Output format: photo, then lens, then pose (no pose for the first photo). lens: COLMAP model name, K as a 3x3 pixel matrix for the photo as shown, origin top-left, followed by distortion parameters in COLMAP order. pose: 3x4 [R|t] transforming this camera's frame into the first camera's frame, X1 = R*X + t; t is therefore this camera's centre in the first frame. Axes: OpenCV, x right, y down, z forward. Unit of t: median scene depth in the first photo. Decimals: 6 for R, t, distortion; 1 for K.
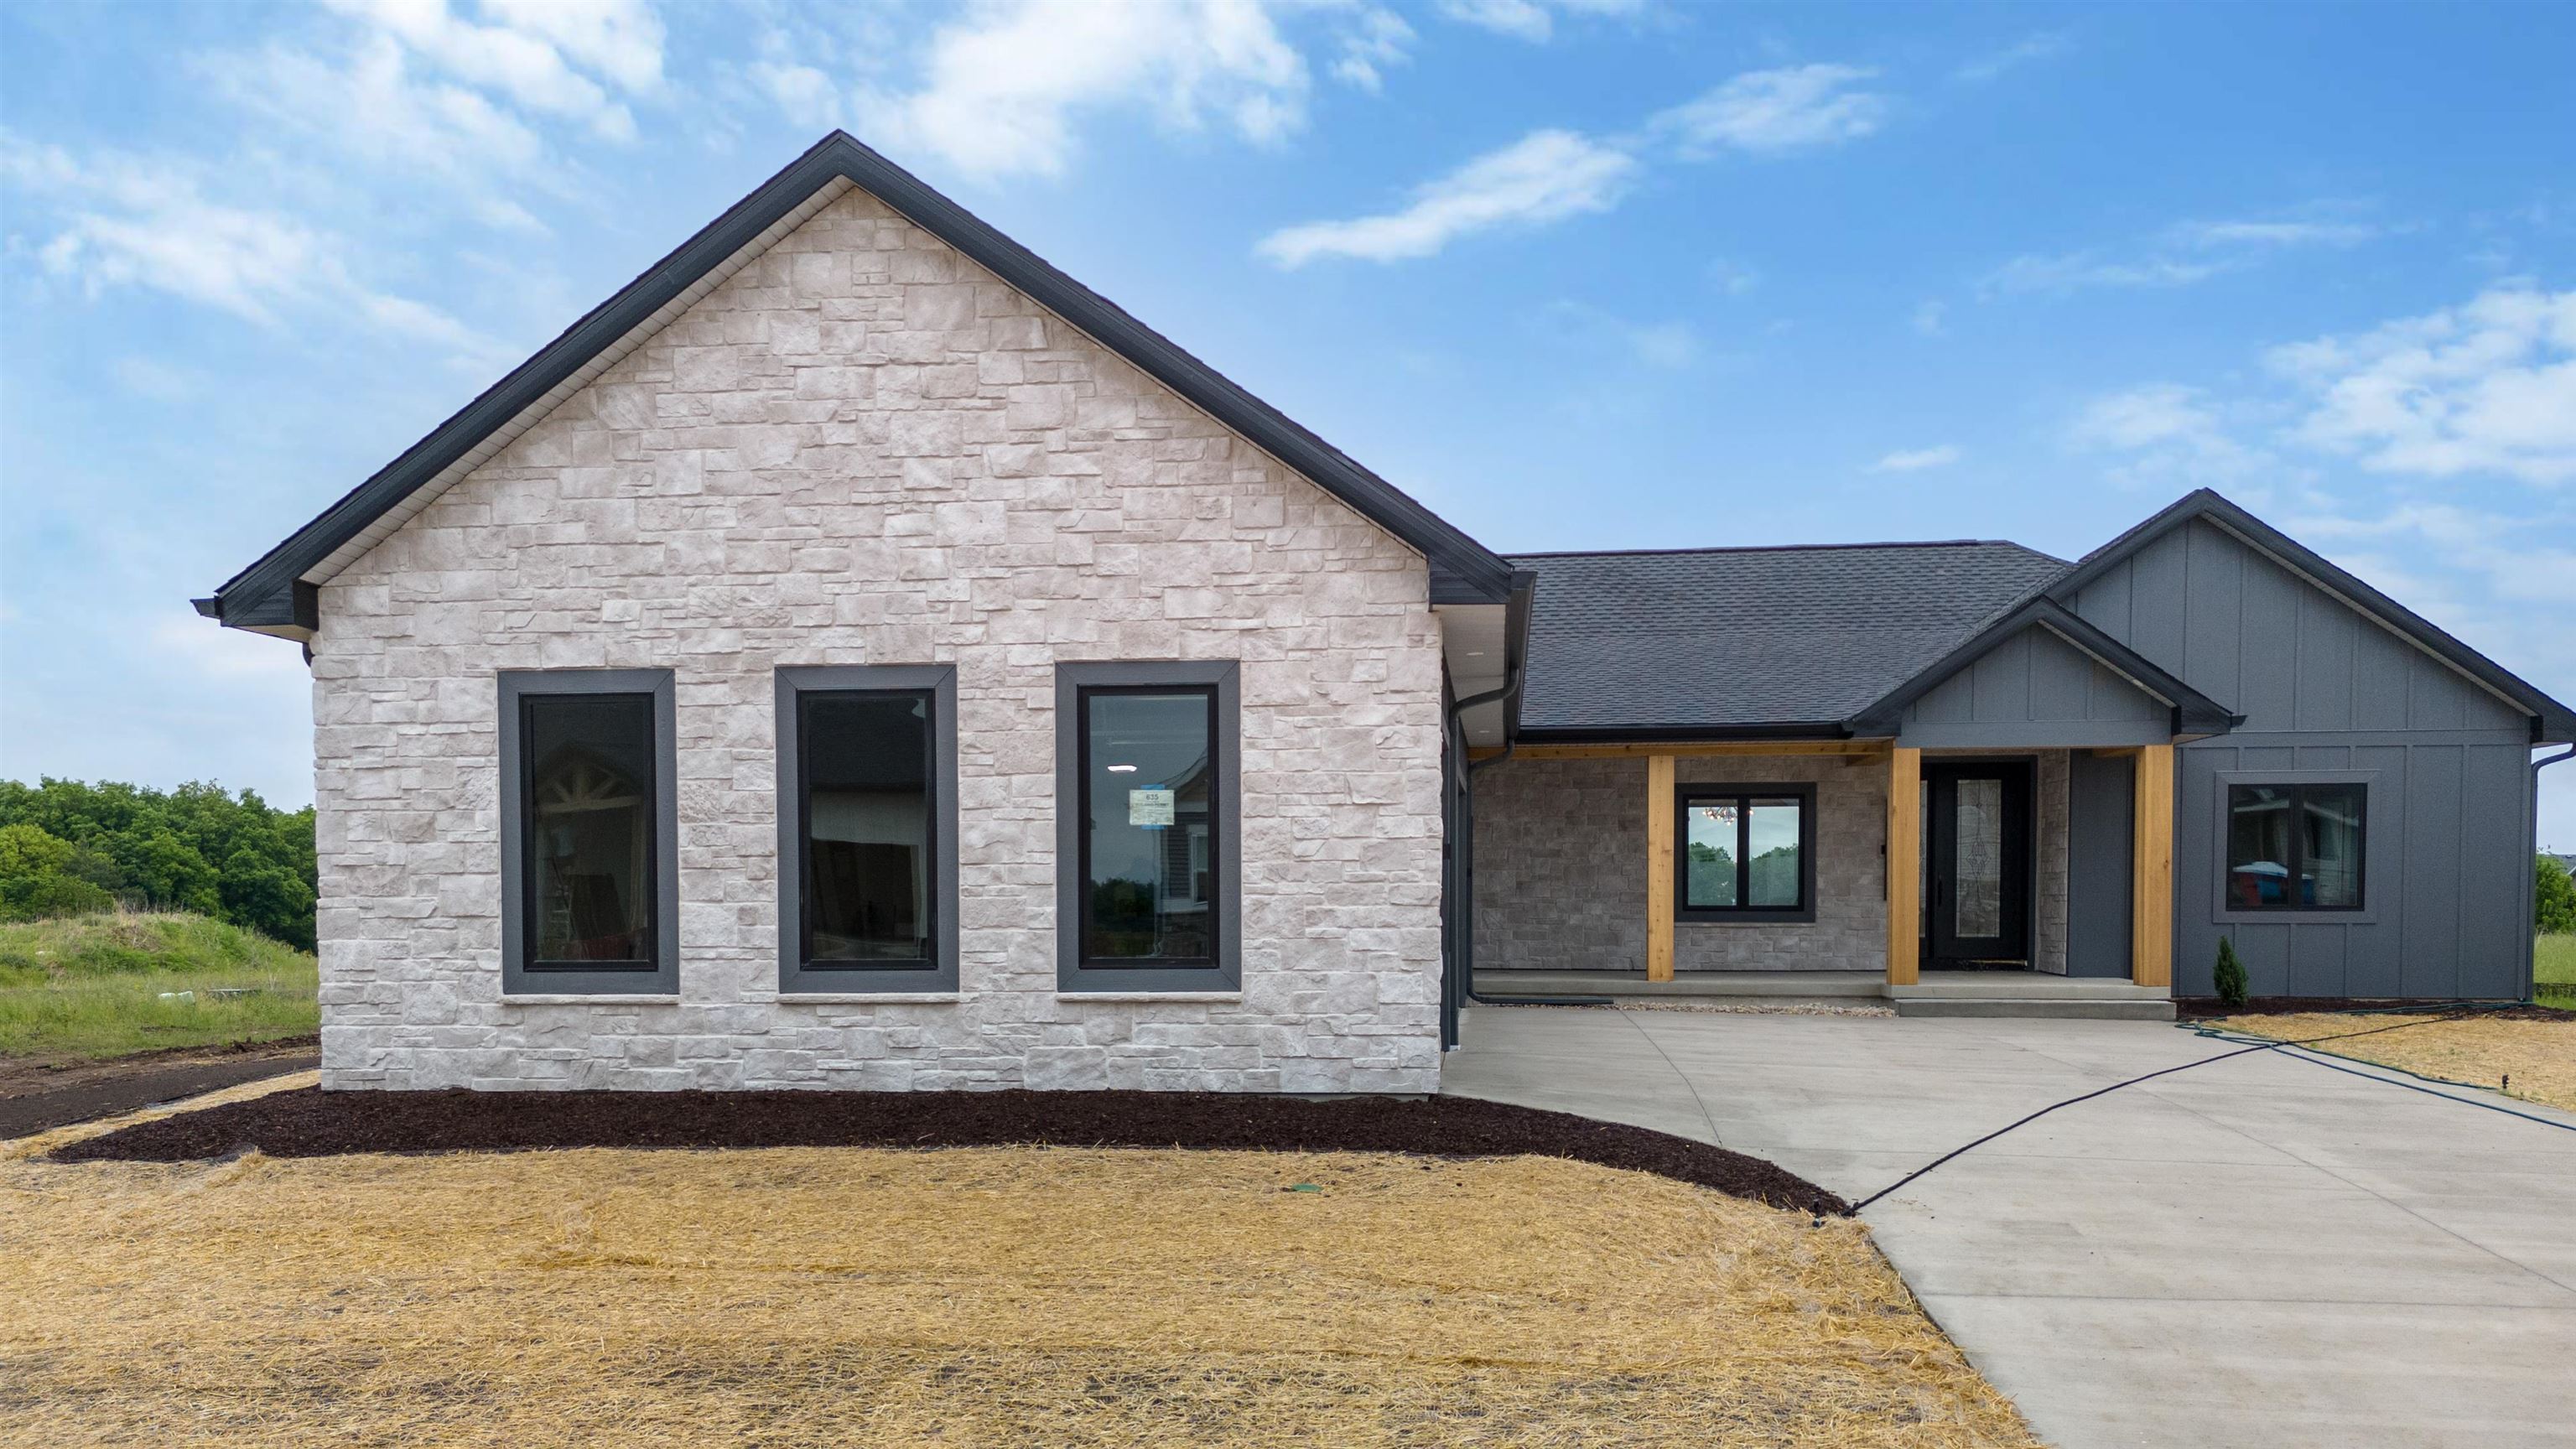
lens RADIAL K [[1948.0, 0, 1291.3], [0, 1948.0, 912.3], [0, 0, 1]] dist [0.120267, -0.183624]
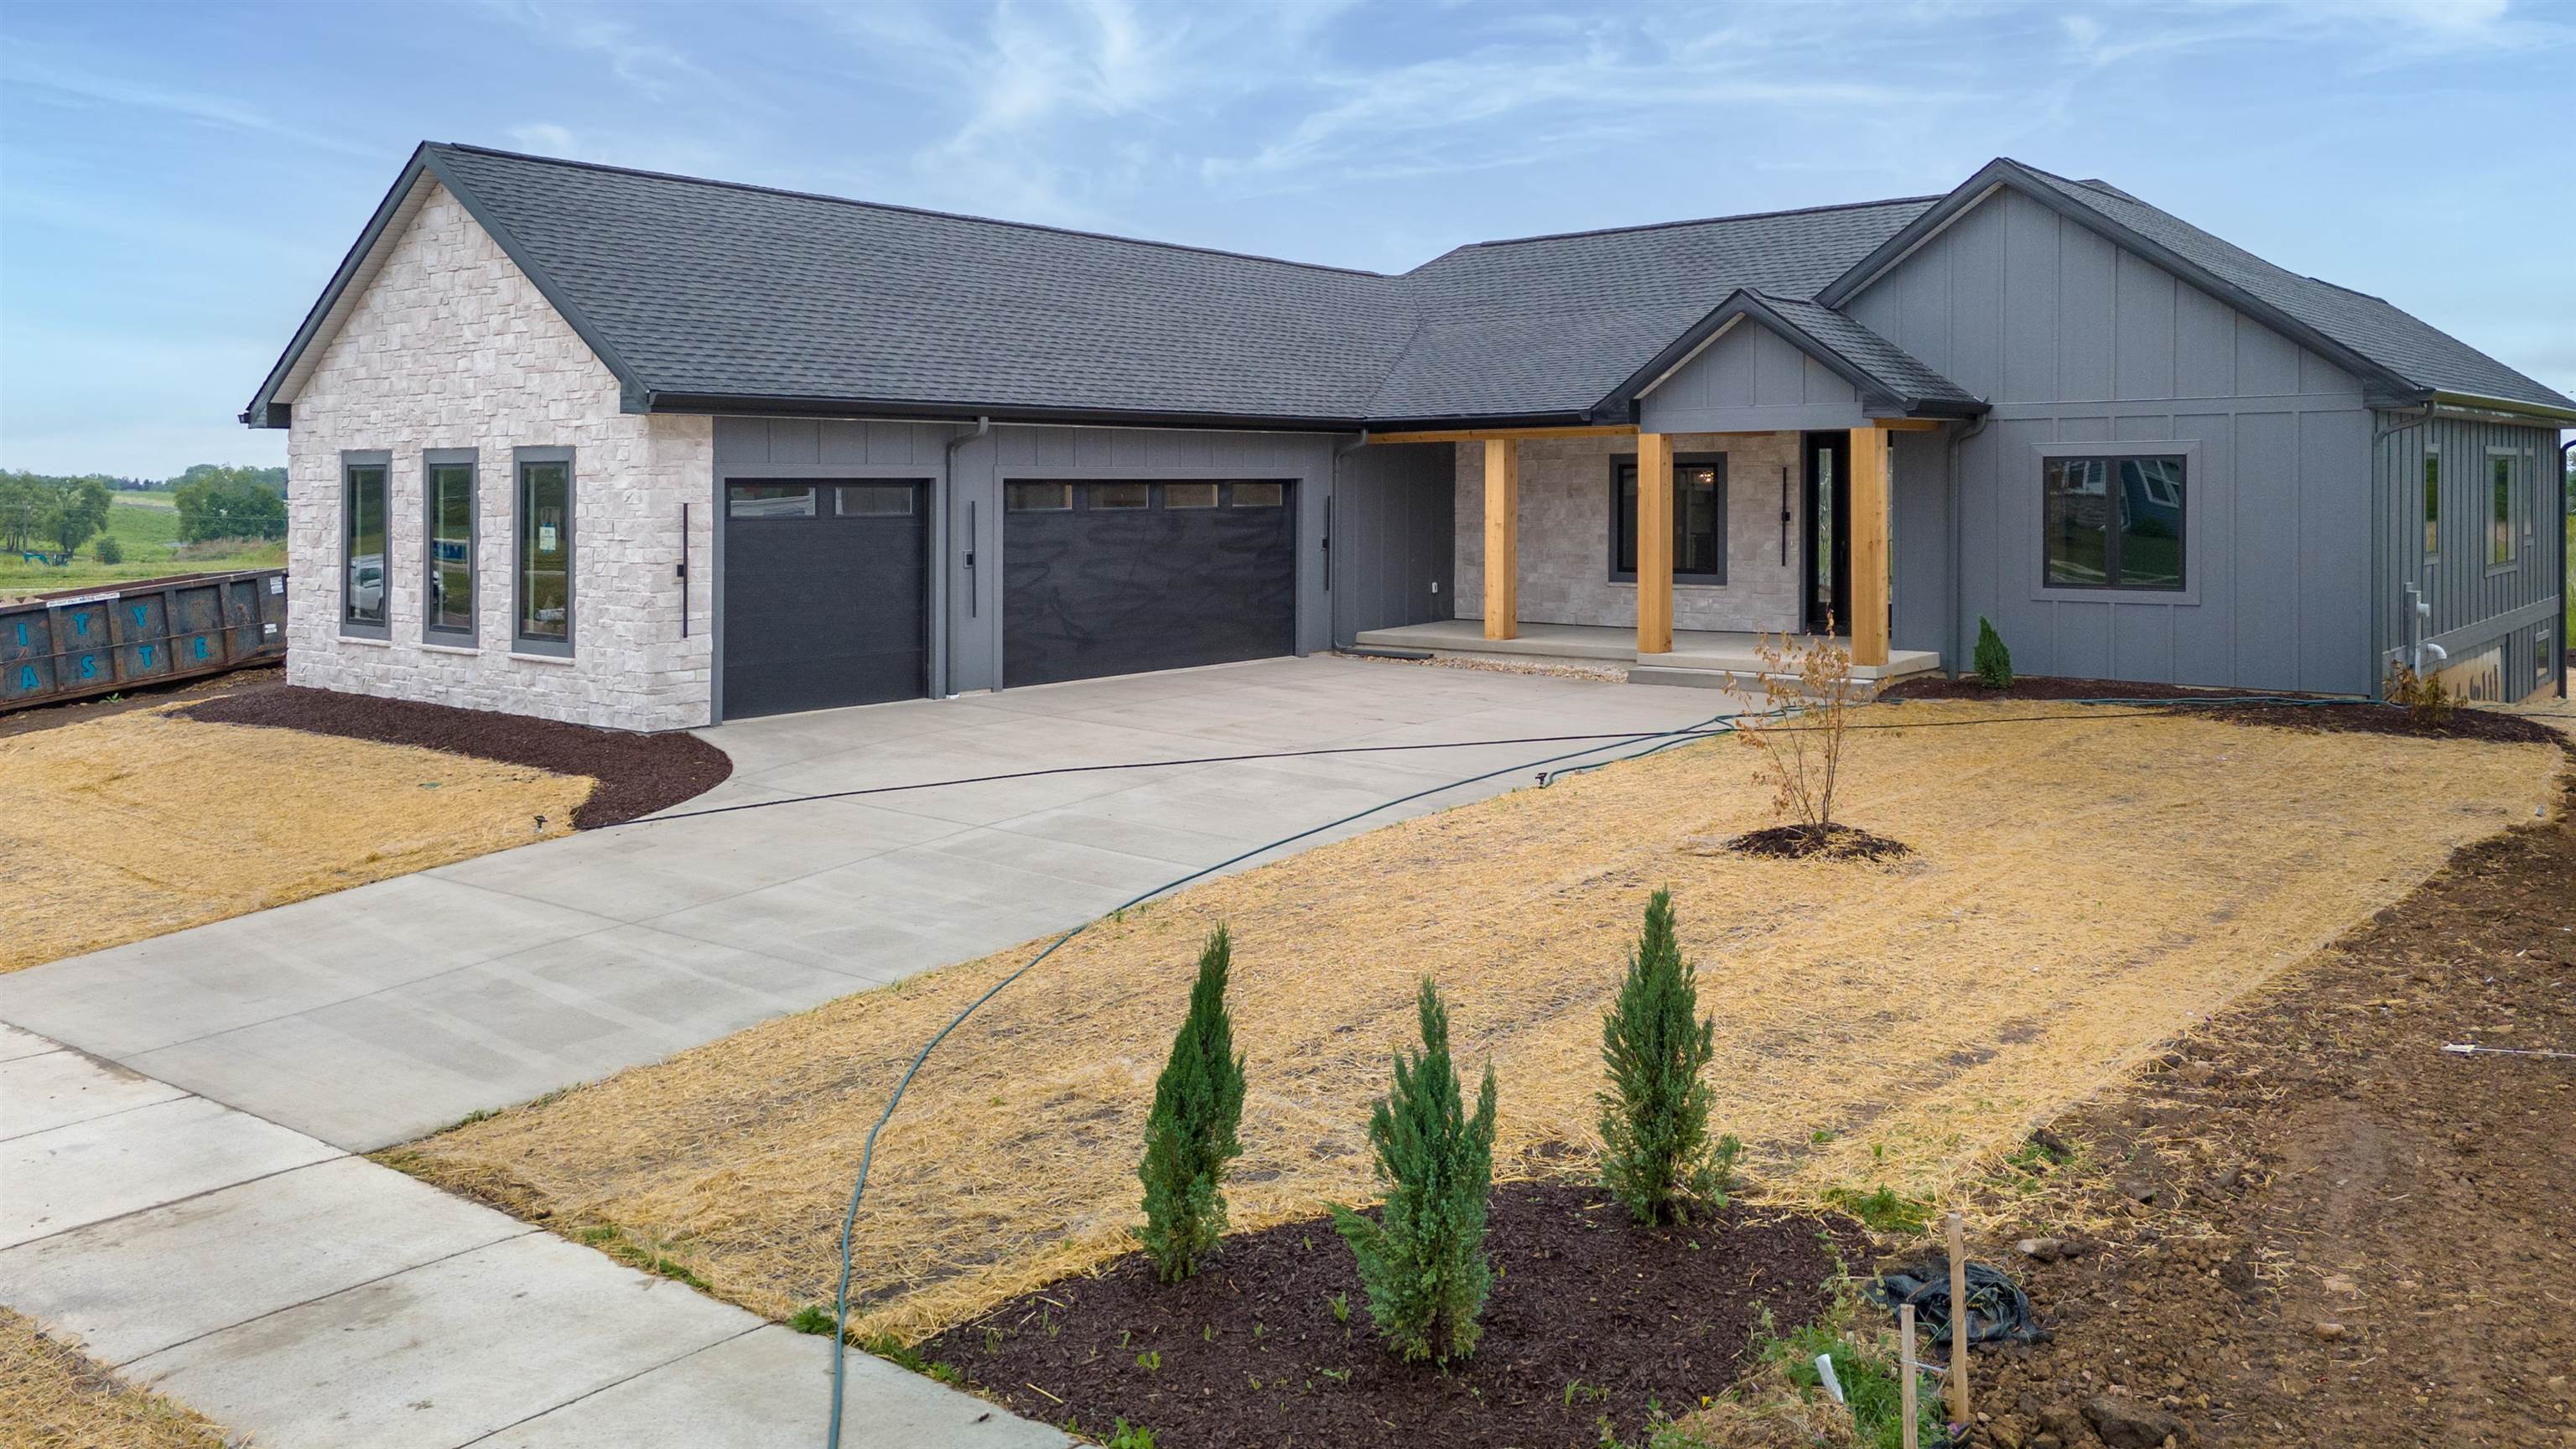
lens RADIAL K [[1914.7, 0, 1262.0], [0, 1914.7, 585.6], [0, 0, 1]] dist [0.098917, -0.064497]
pose [[0.838934, 0.028644, -0.543479, 1.265215], [-0.001913, 0.998763, 0.049687, -0.094710], [0.544230, -0.040645, 0.837951, -0.004239]]
